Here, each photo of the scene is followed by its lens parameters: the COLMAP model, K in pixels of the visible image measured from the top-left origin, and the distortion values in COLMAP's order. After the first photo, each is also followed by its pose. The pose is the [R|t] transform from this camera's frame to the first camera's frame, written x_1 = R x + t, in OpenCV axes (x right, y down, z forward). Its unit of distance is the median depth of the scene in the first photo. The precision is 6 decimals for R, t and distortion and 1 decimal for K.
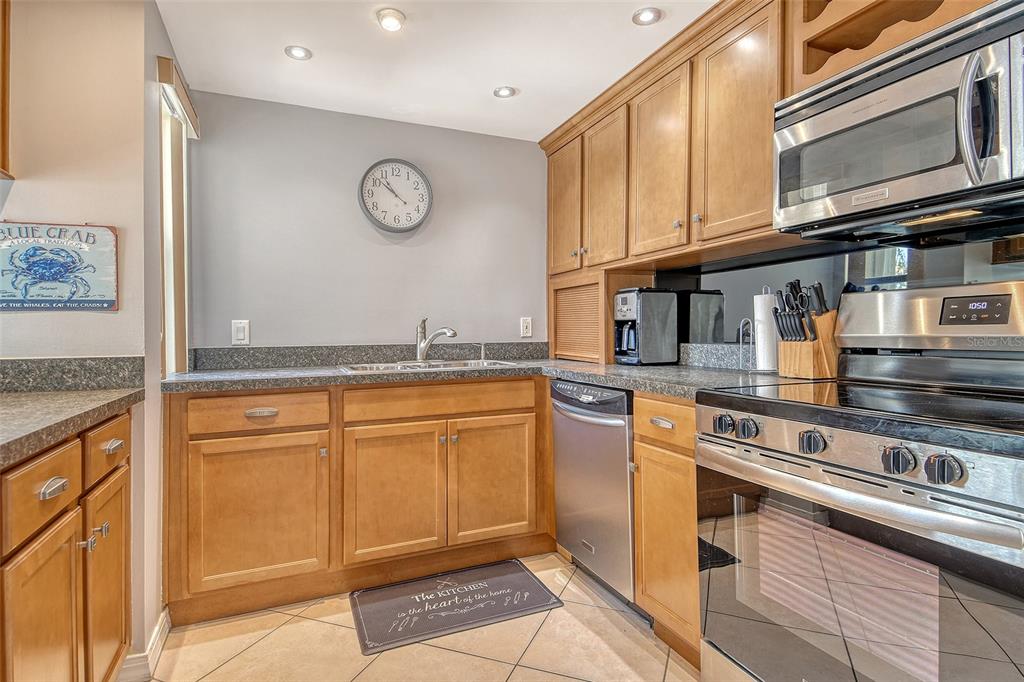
lens RADIAL K [[536.7, 0, 518.5], [0, 536.7, 334.4], [0, 0, 1]] dist [0.022894, -0.017208]
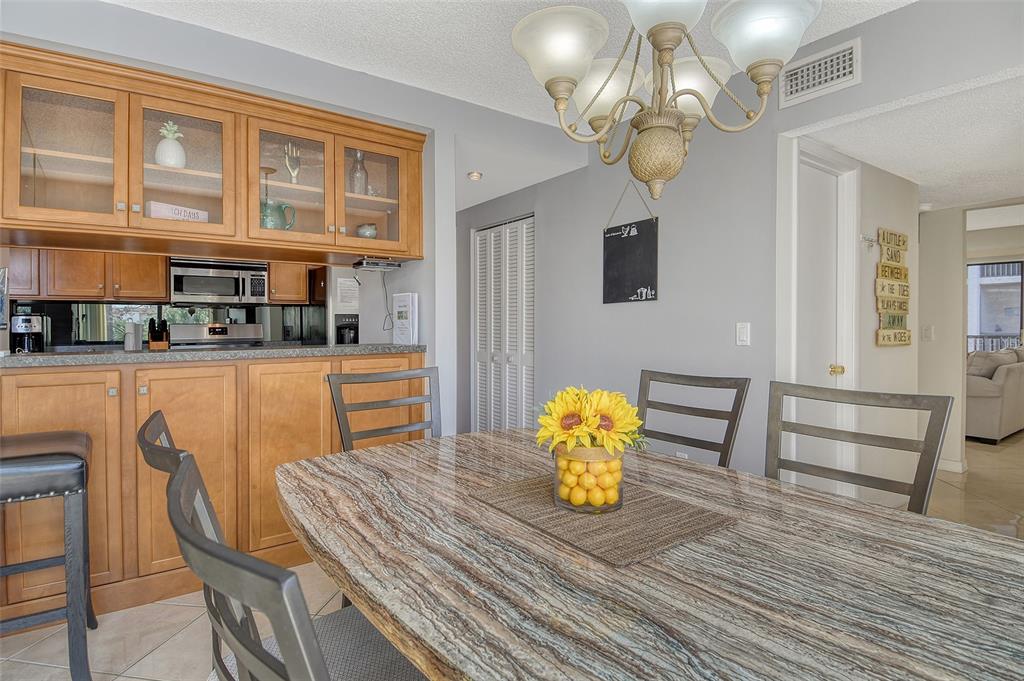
lens RADIAL K [[536.7, 0, 509.9], [0, 536.7, 339.0], [0, 0, 1]] dist [0.022894, -0.017208]
pose [[-0.183968, -0.017359, 0.982779, -2.572285], [0.006158, 0.999804, 0.018813, -0.038325], [-0.982913, 0.009513, -0.183825, -0.209984]]
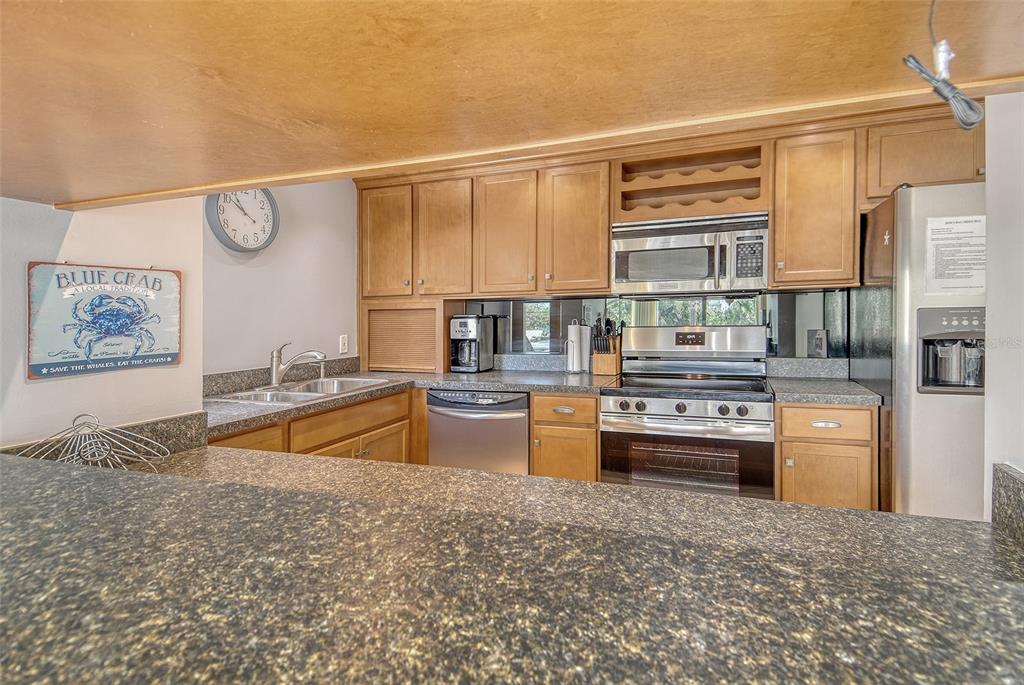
lens RADIAL K [[536.7, 0, 518.2], [0, 536.7, 328.0], [0, 0, 1]] dist [0.022894, -0.017208]
pose [[0.704829, -0.021021, 0.709066, -0.987059], [0.015539, 0.999779, 0.014193, -0.108573], [-0.709207, 0.001014, 0.704999, -0.028468]]
